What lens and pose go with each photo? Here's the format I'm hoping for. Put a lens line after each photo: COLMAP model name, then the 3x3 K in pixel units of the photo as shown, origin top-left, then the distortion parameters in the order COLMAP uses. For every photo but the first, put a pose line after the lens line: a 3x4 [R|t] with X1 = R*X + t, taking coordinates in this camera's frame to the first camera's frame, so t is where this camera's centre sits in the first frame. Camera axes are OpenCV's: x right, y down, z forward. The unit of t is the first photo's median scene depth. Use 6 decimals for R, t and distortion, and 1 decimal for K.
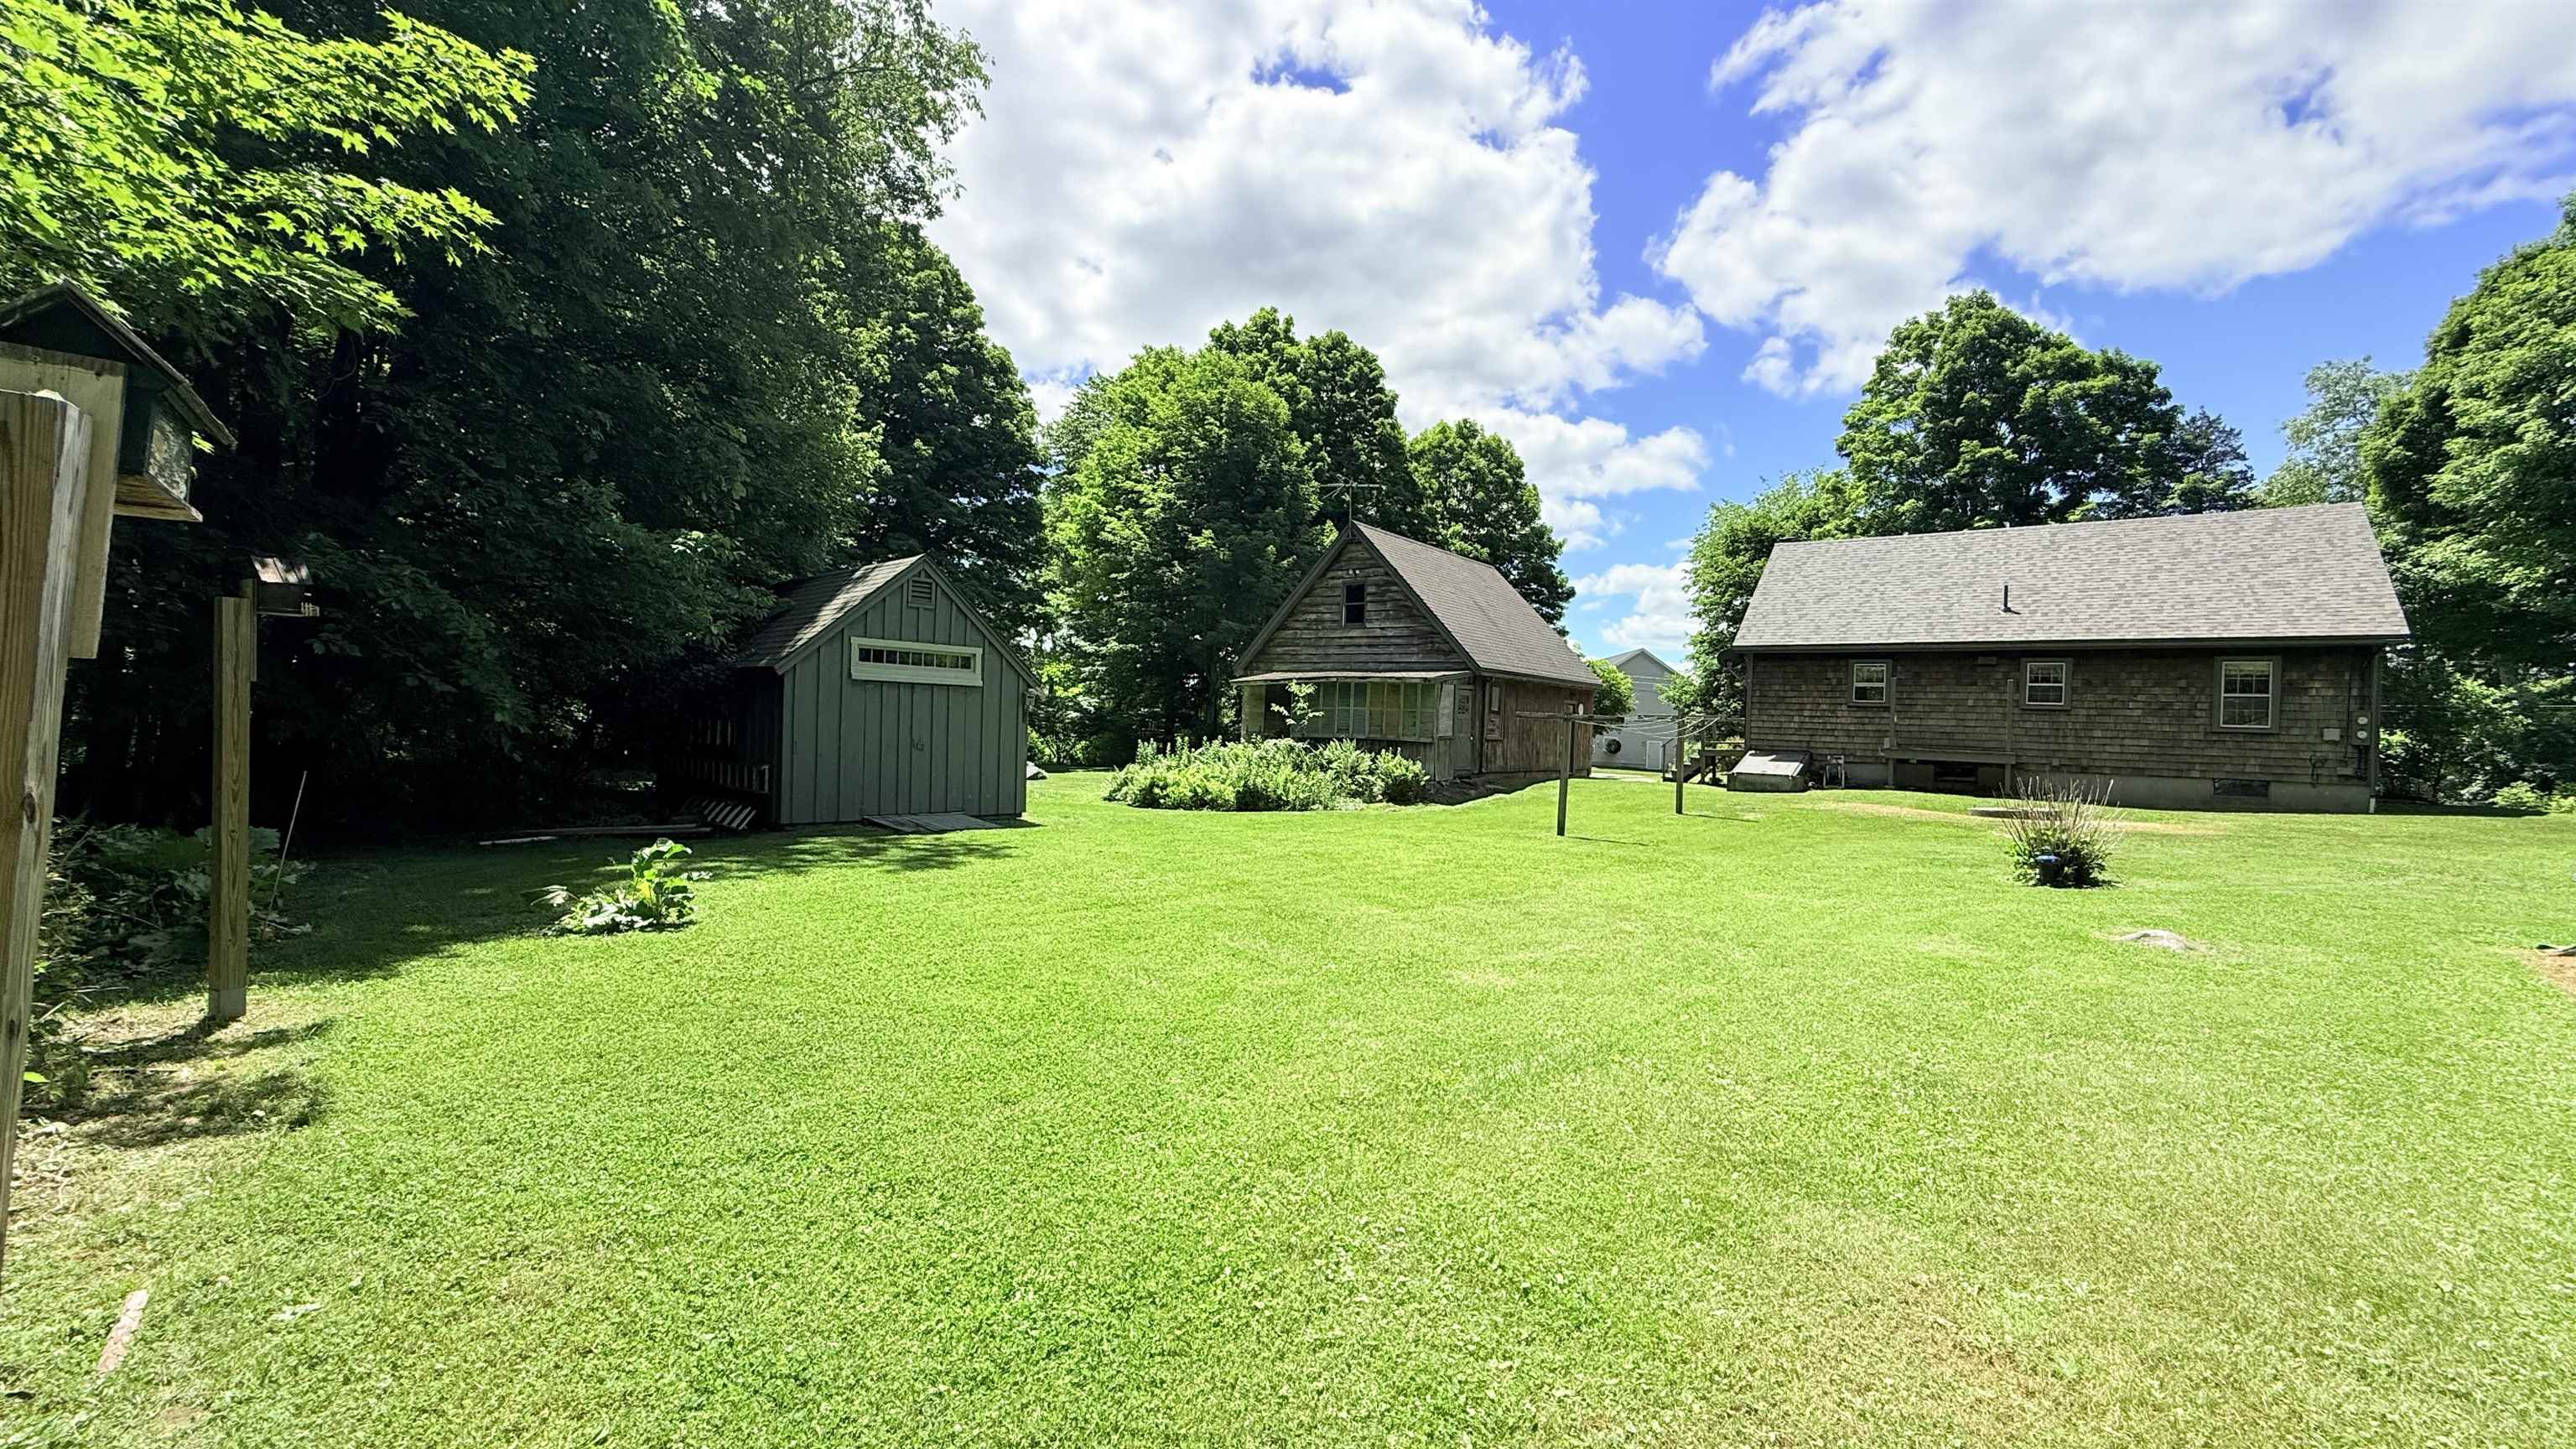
lens RADIAL K [[1028.0, 0, 1288.0], [0, 1028.0, 724.5], [0, 0, 1]] dist [0.000183, -0.000040]
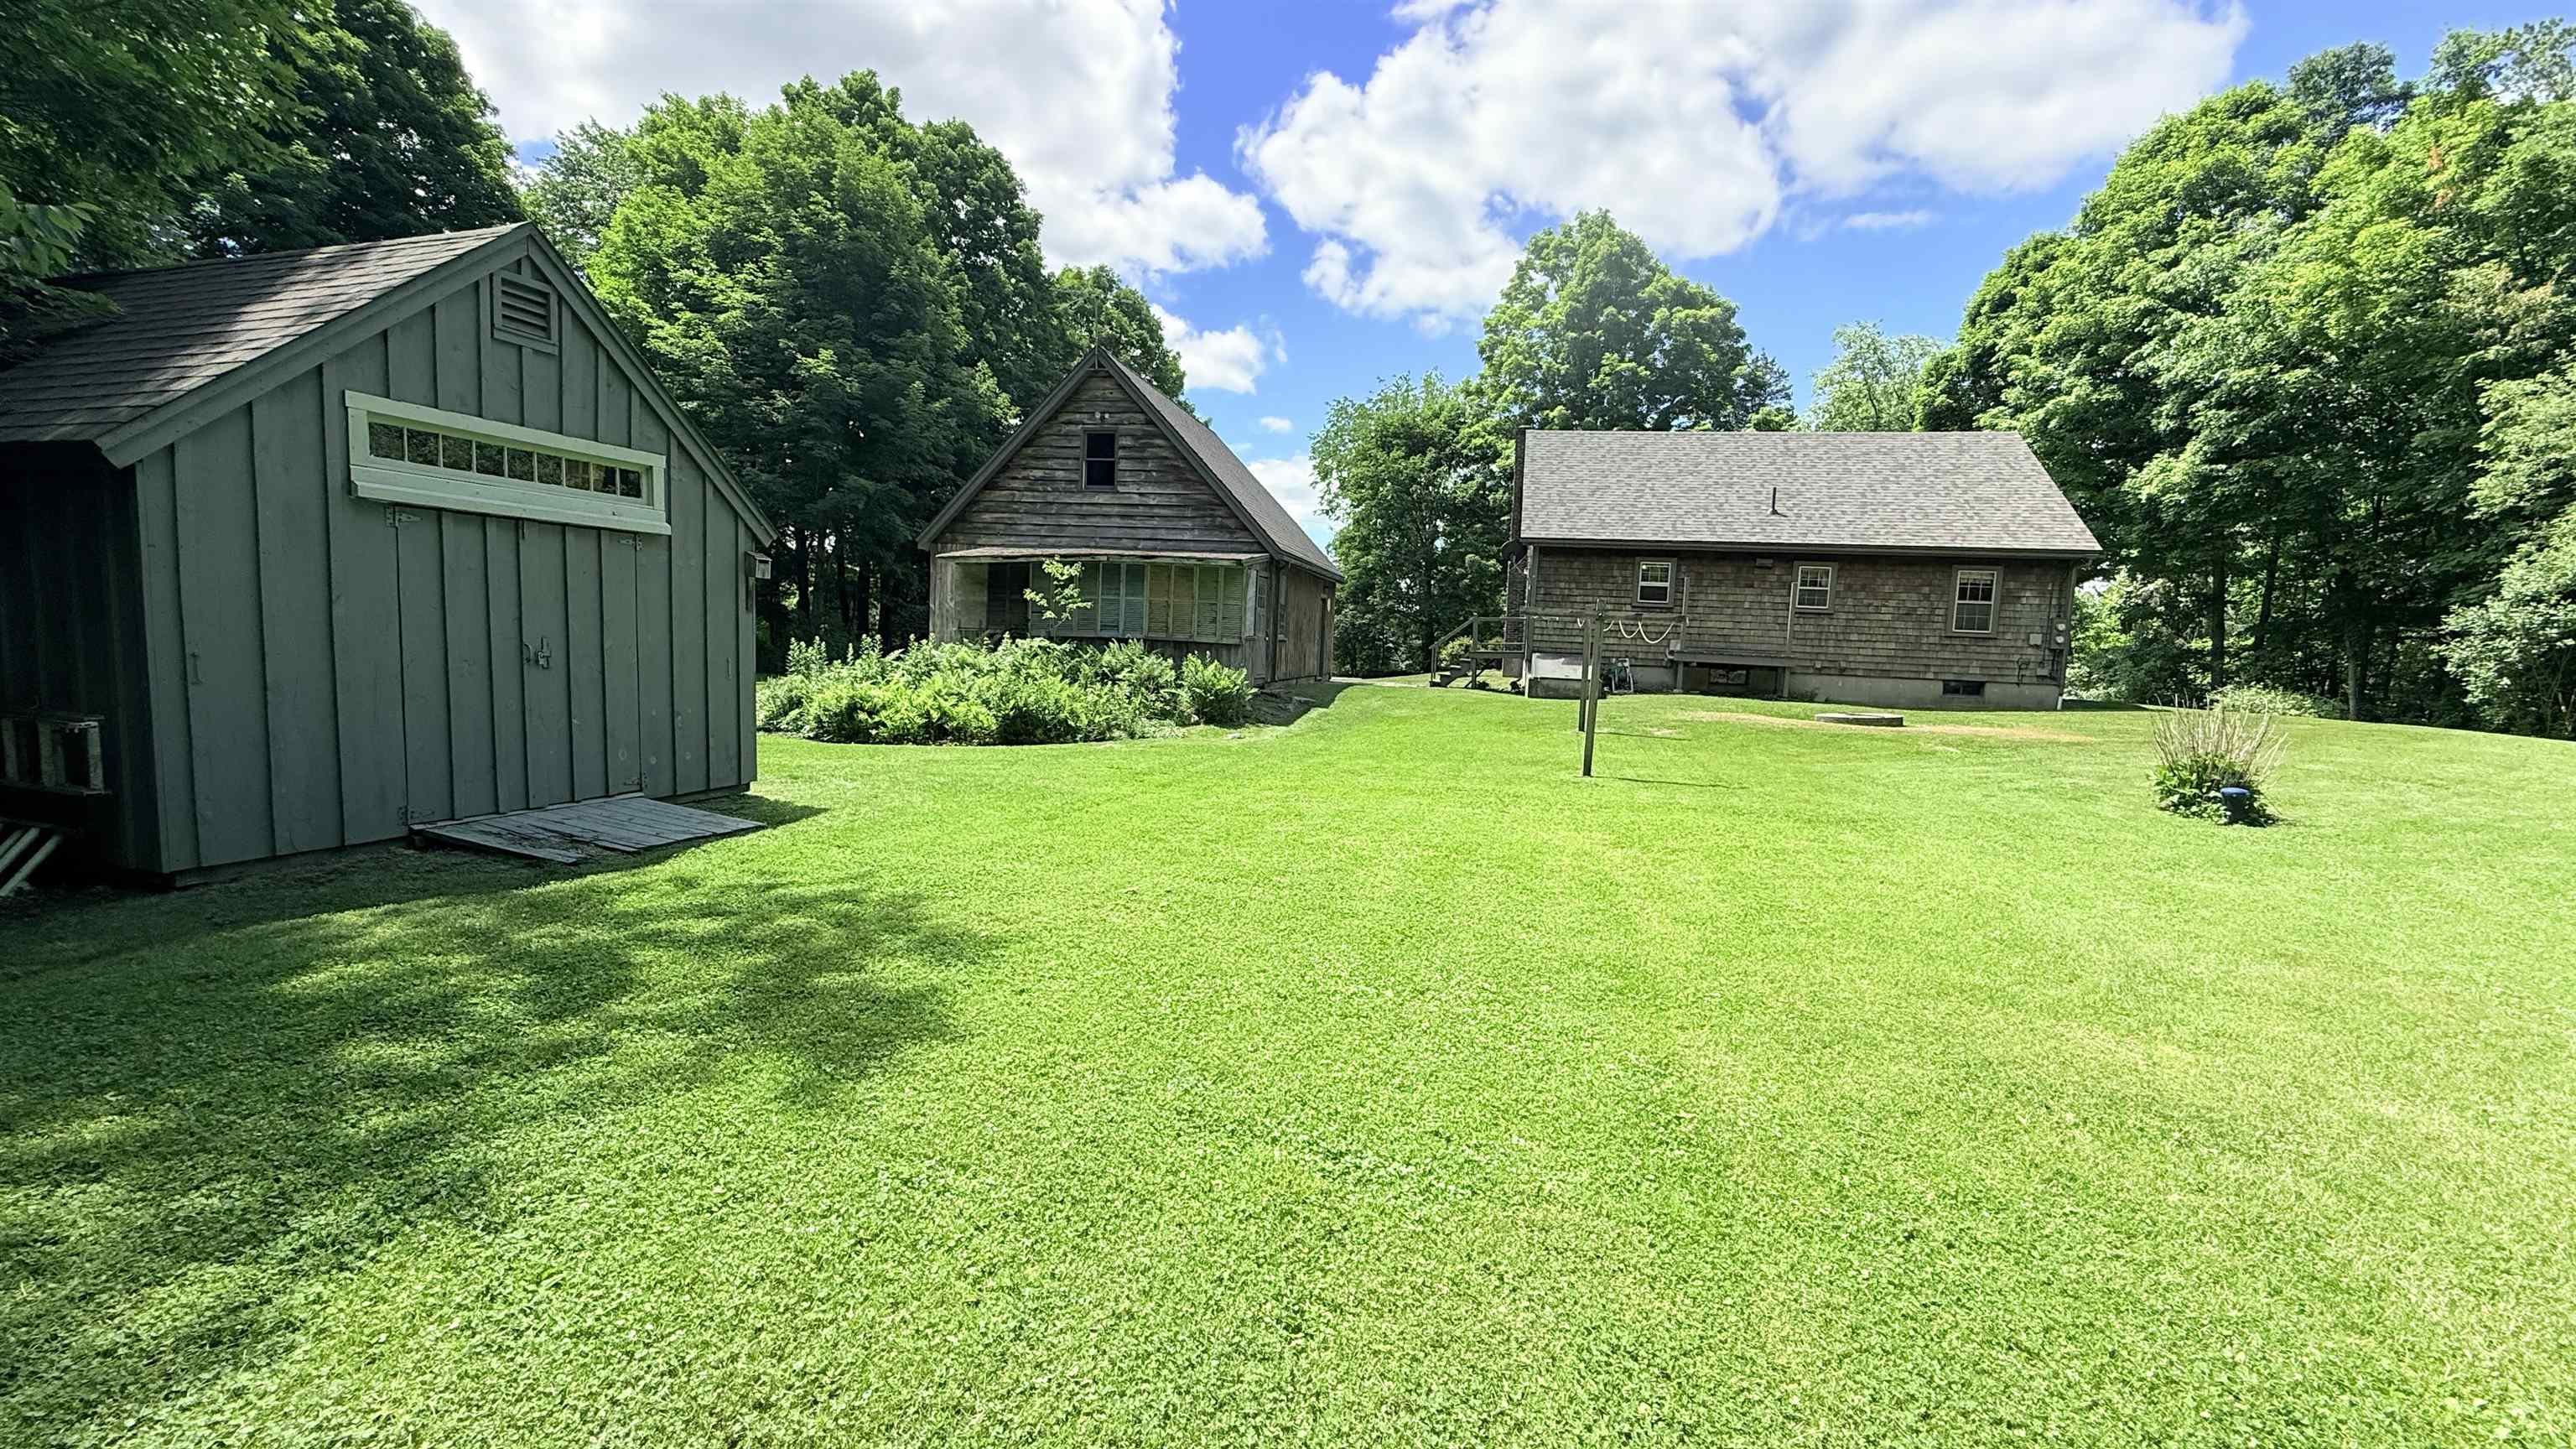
lens RADIAL K [[1028.0, 0, 1288.0], [0, 1028.0, 724.5], [0, 0, 1]] dist [0.000183, -0.000040]
pose [[0.905741, -0.031770, 0.422639, -0.138245], [-0.011239, 0.995036, 0.098883, 0.000453], [-0.423683, -0.094312, 0.900888, 0.245007]]
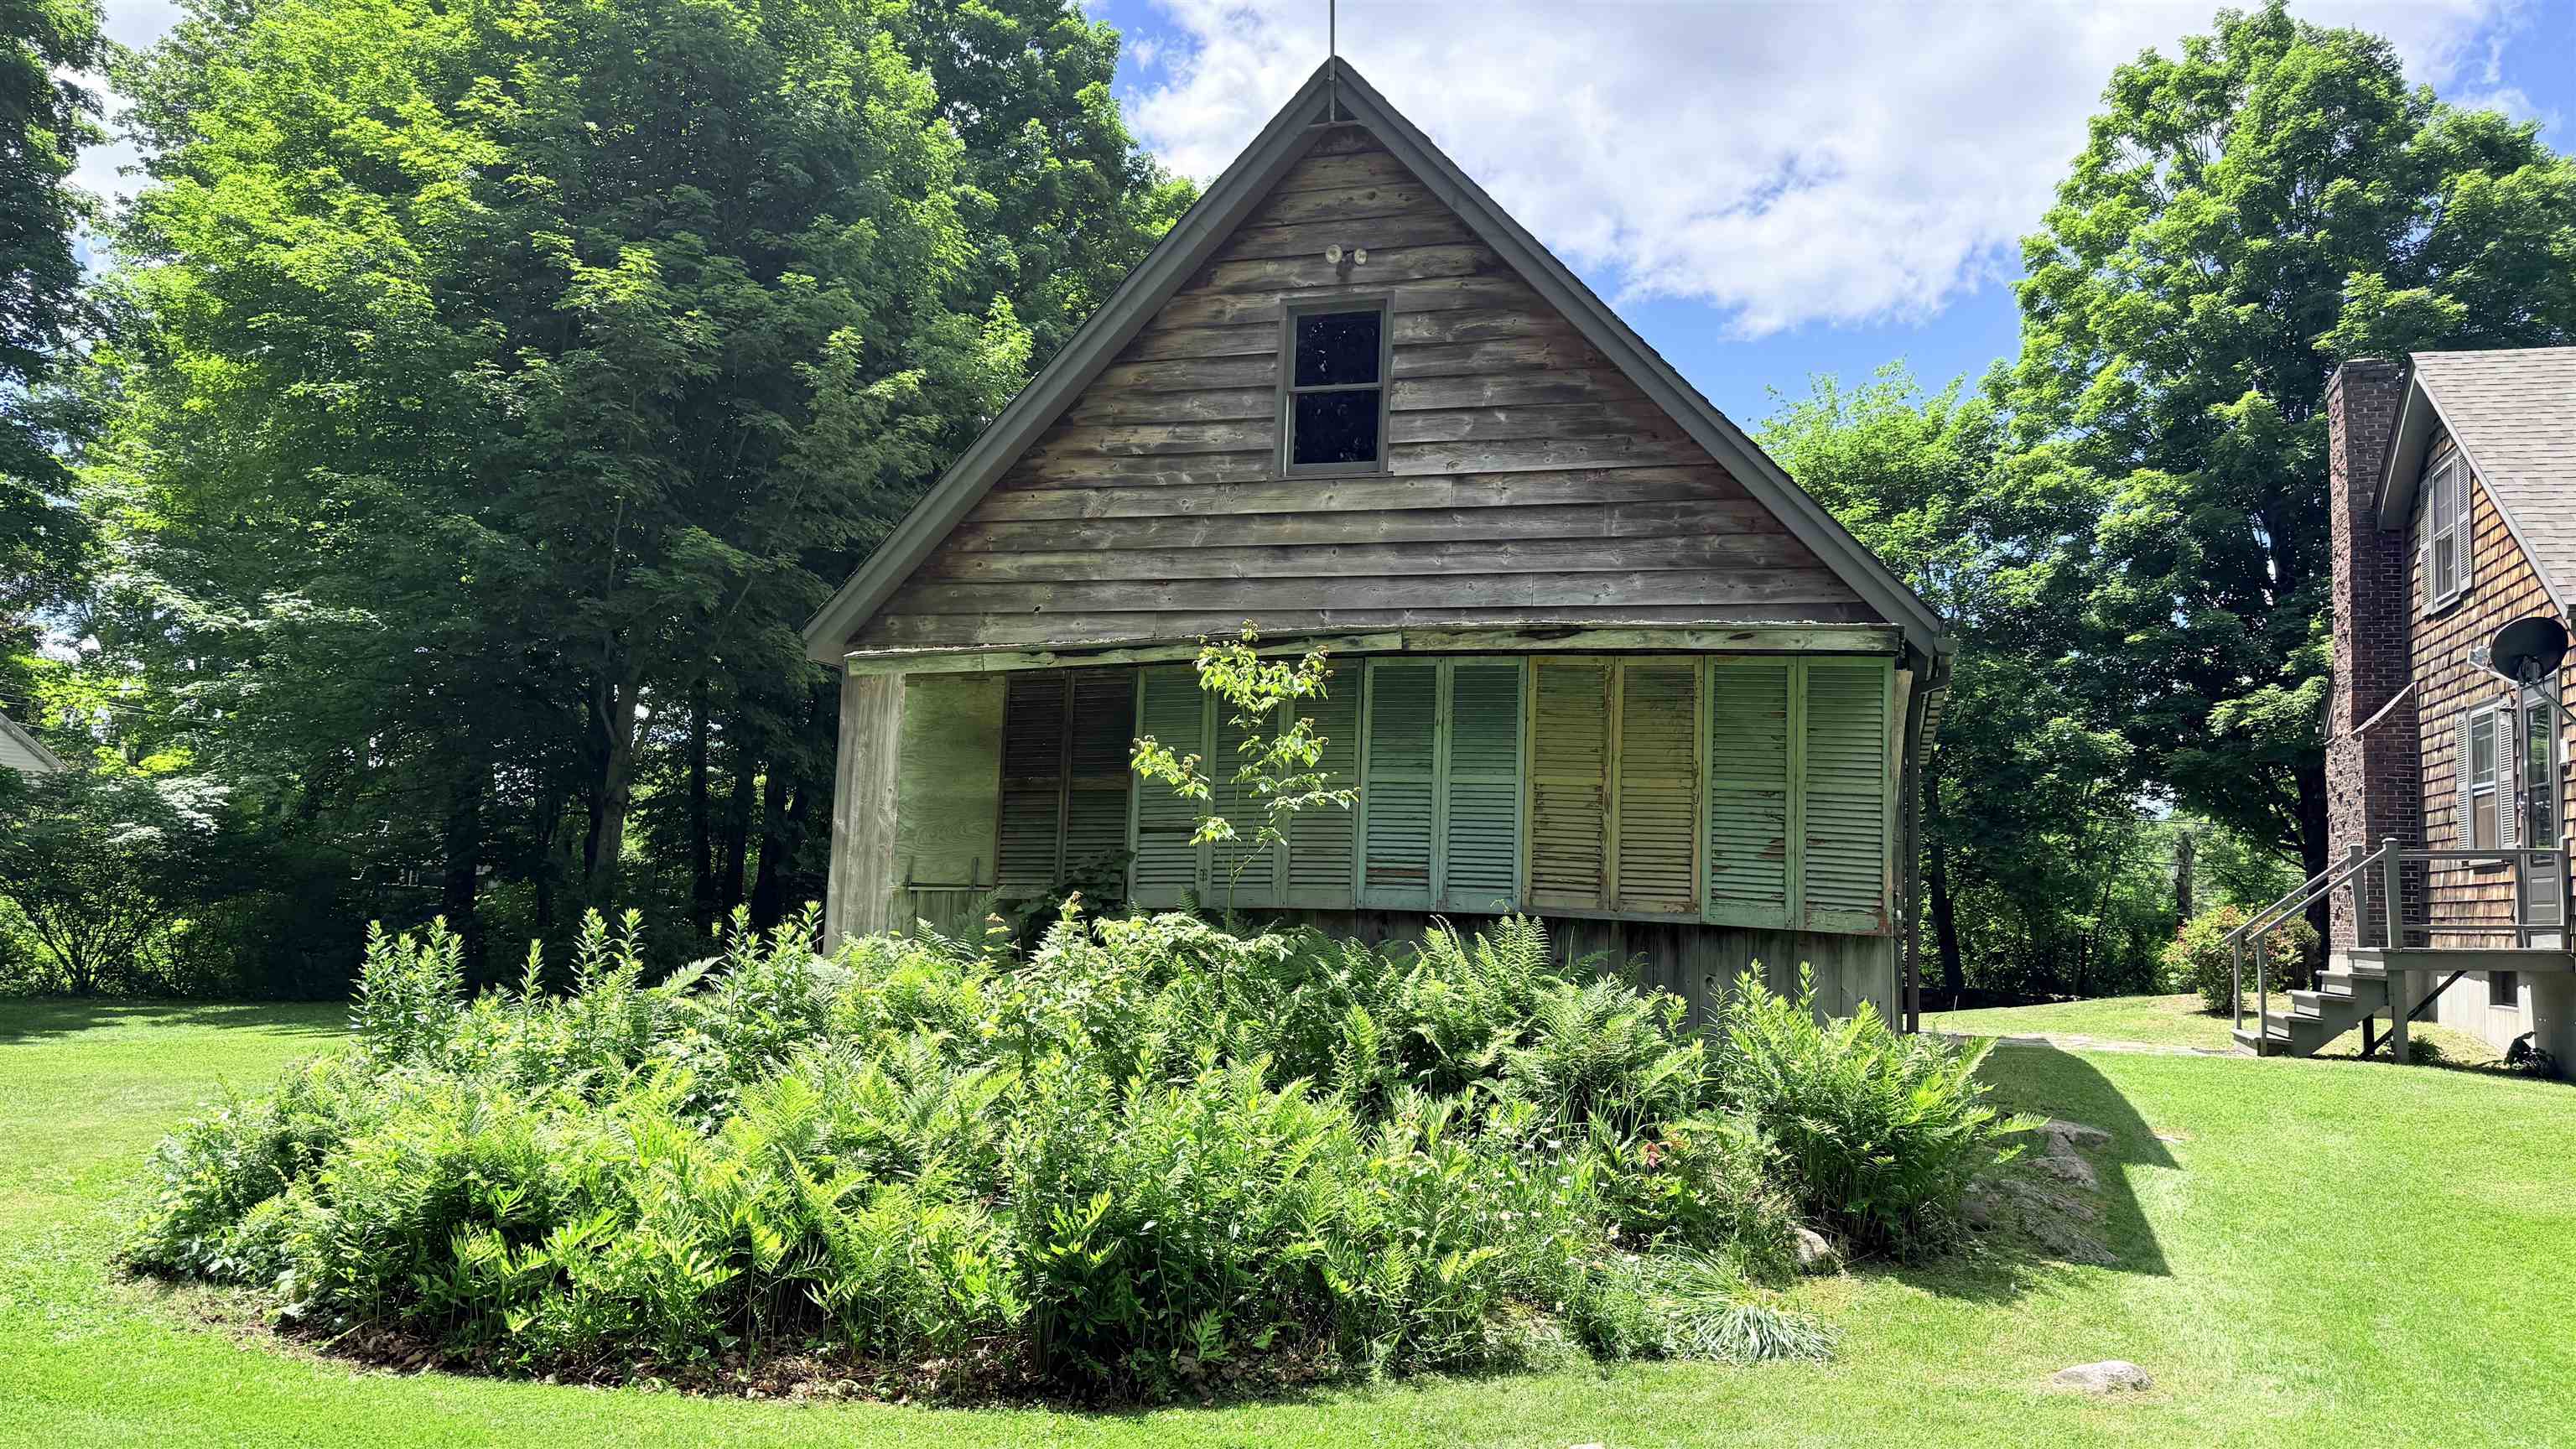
lens RADIAL K [[1791.1, 0, 1288.0], [0, 1791.1, 724.5], [0, 0, 1]] dist [0.093541, -0.132262]
pose [[0.948790, 0.031492, 0.314335, -0.086444], [-0.004051, 0.996150, -0.087573, 0.006314], [-0.315883, 0.081815, 0.945264, 0.595127]]
